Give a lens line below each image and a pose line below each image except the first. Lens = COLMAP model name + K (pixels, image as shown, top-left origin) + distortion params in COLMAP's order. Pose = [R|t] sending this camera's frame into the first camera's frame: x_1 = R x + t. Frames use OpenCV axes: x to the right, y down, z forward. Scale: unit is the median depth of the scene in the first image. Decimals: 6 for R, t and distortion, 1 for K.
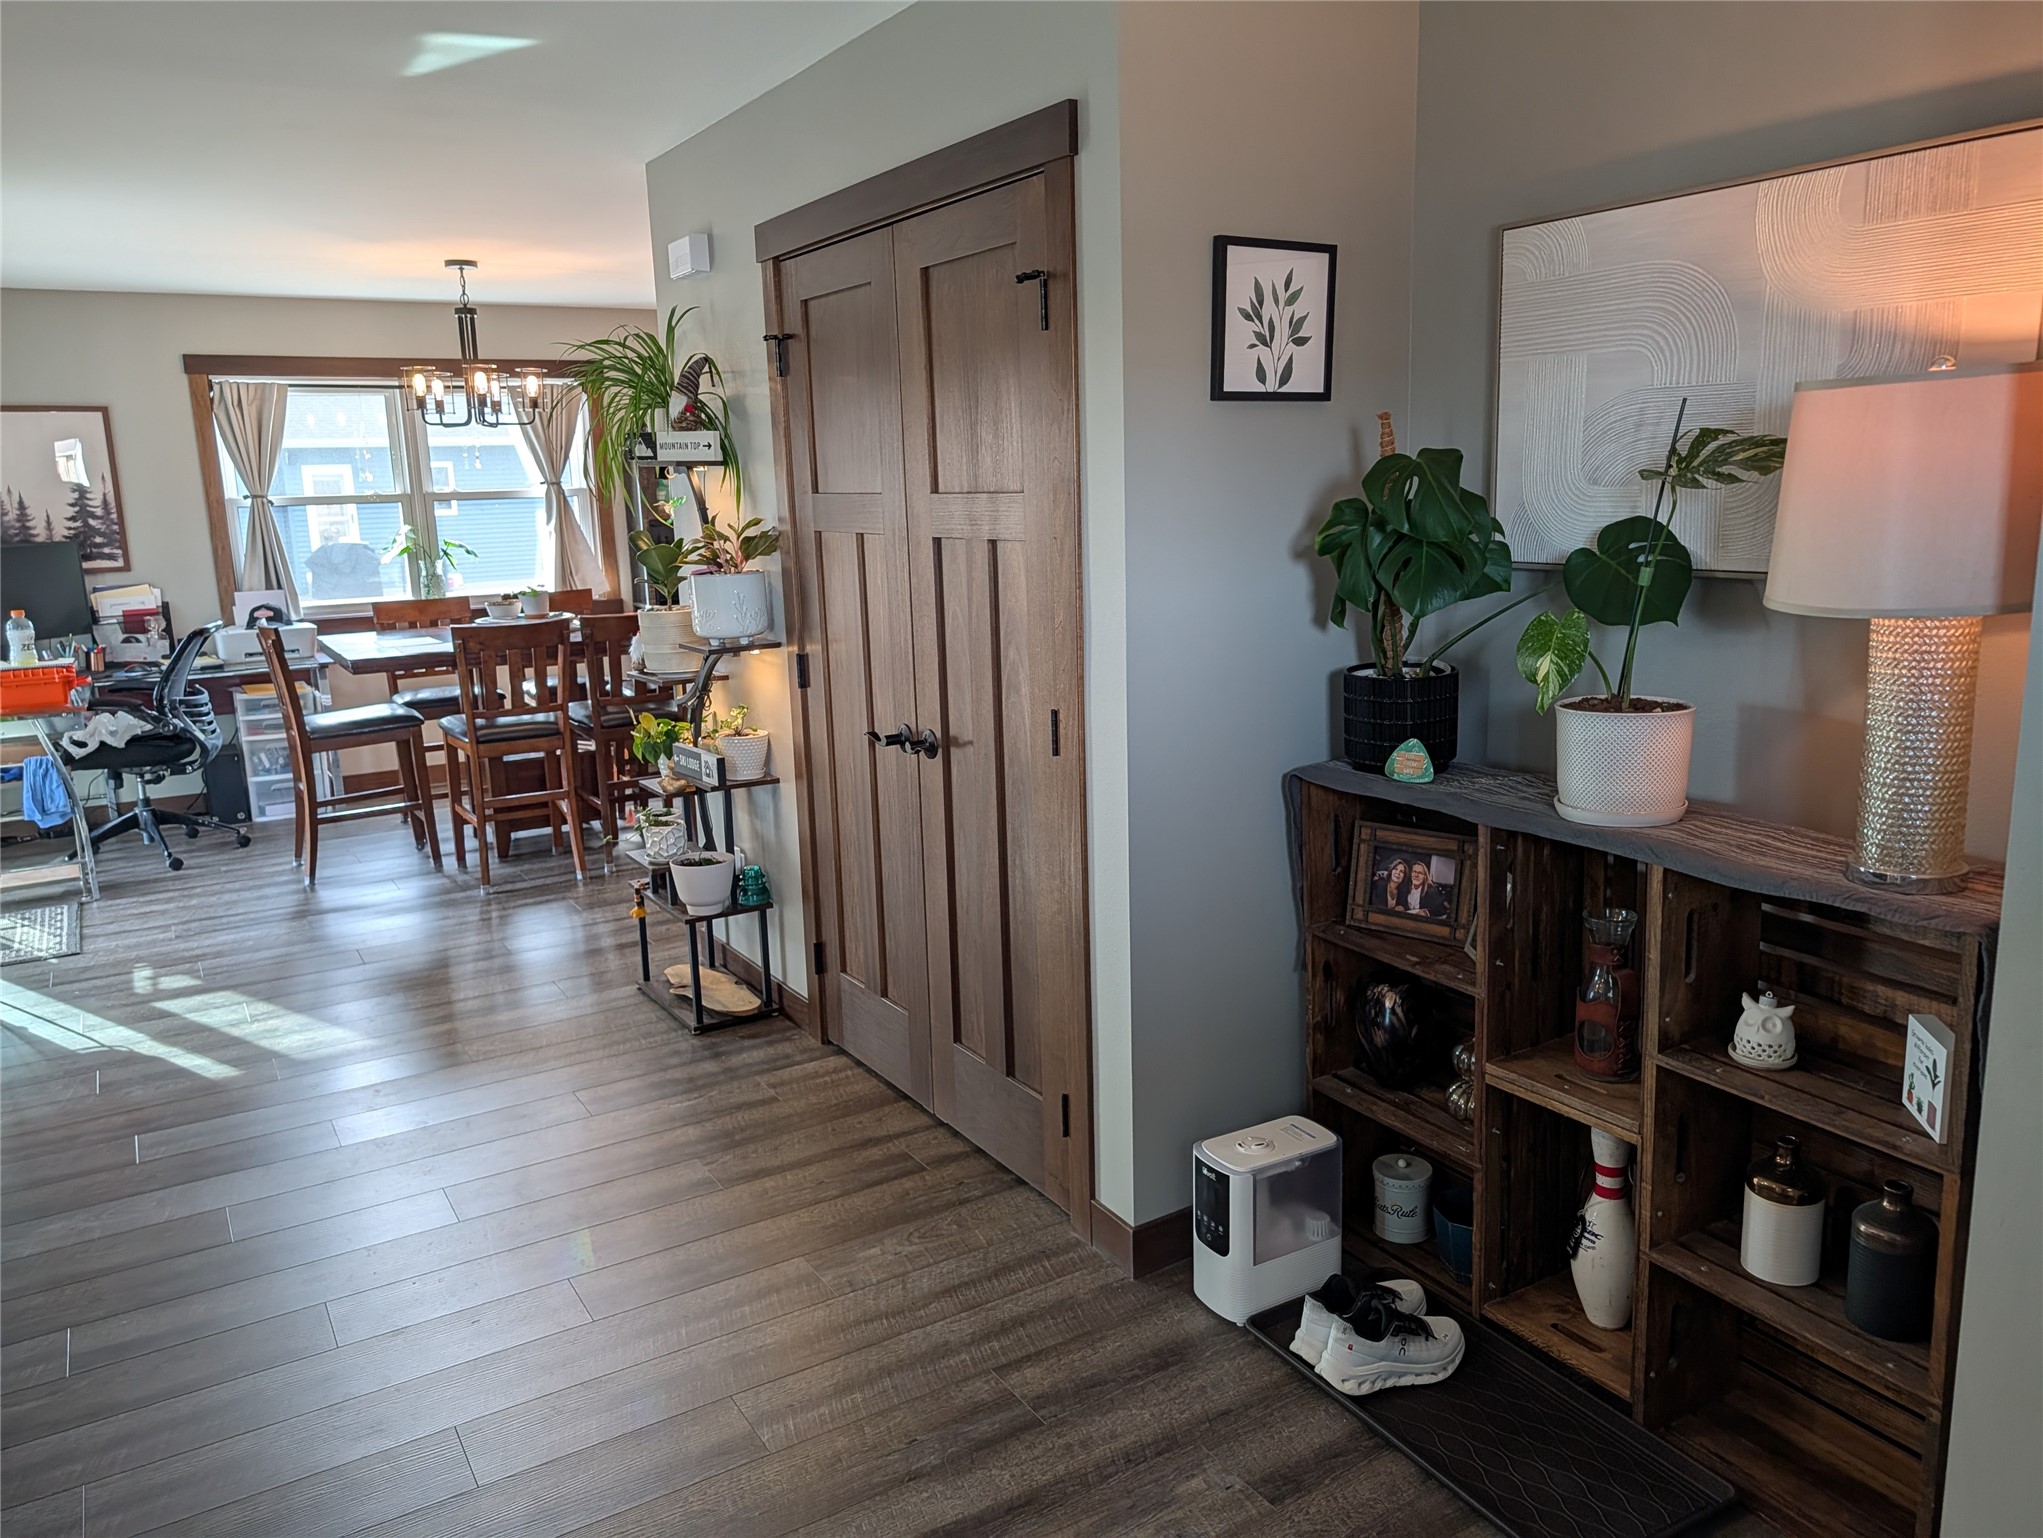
lens RADIAL K [[1471.4, 0, 1022.3], [0, 1471.4, 768.1], [0, 0, 1]] dist [0.021269, -0.015107]
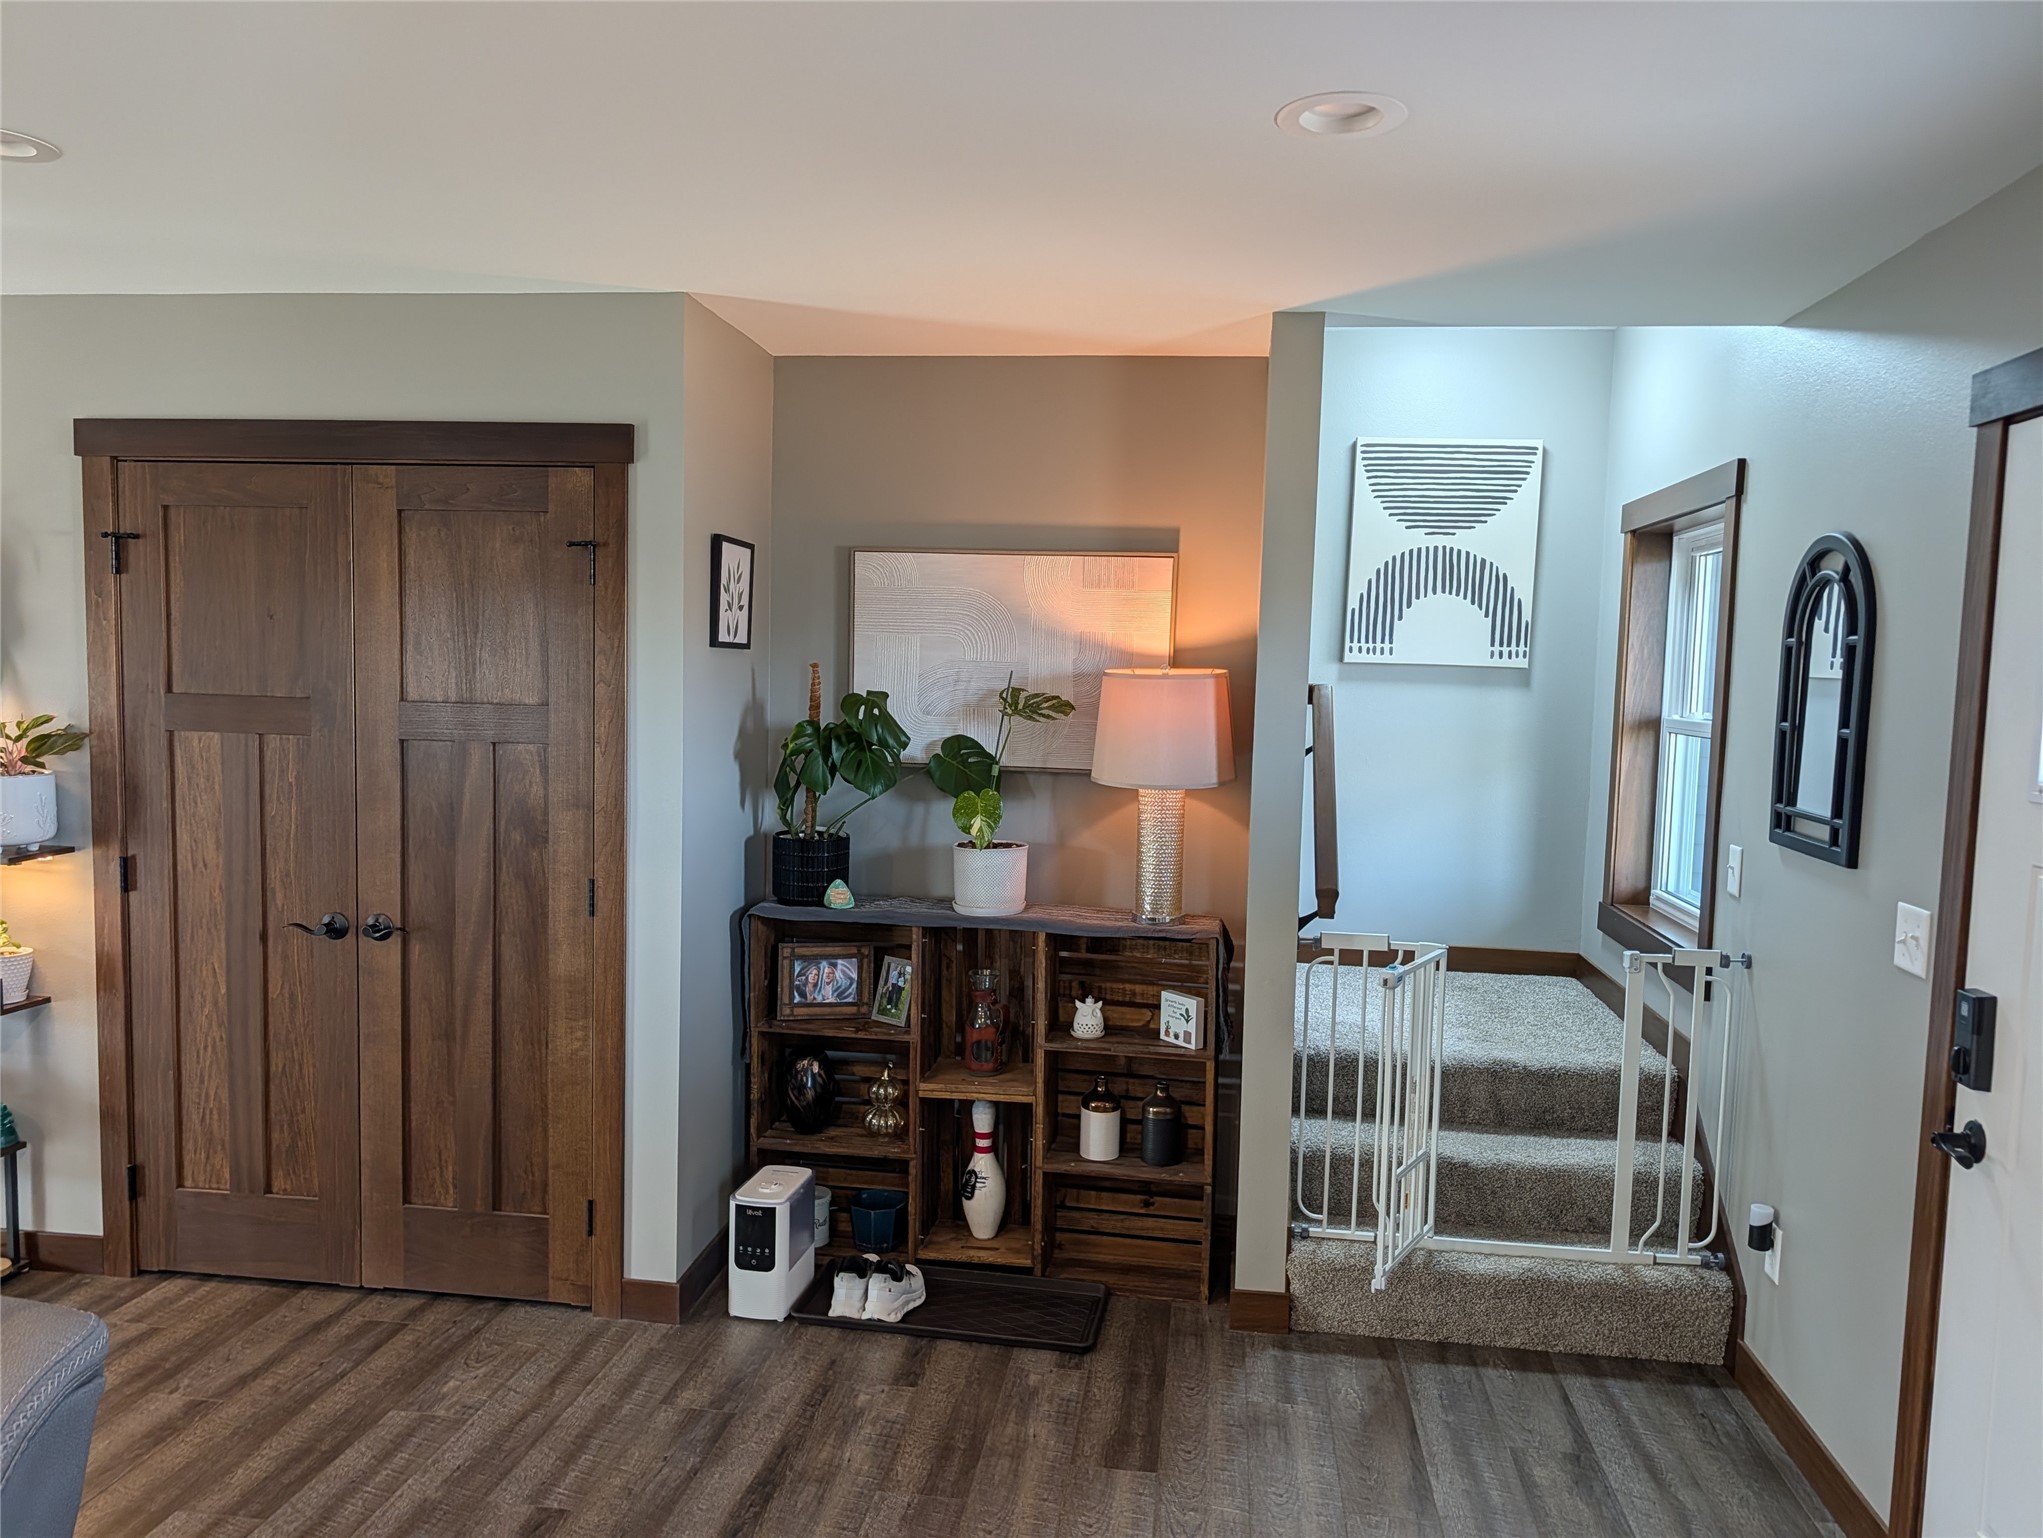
lens RADIAL K [[1471.4, 0, 1027.2], [0, 1471.4, 774.5], [0, 0, 1]] dist [0.021269, -0.015107]
pose [[0.631658, -0.009894, 0.775184, -0.774837], [0.108531, 0.991200, -0.075785, 0.008714], [-0.767613, 0.132001, 0.627173, -0.090115]]
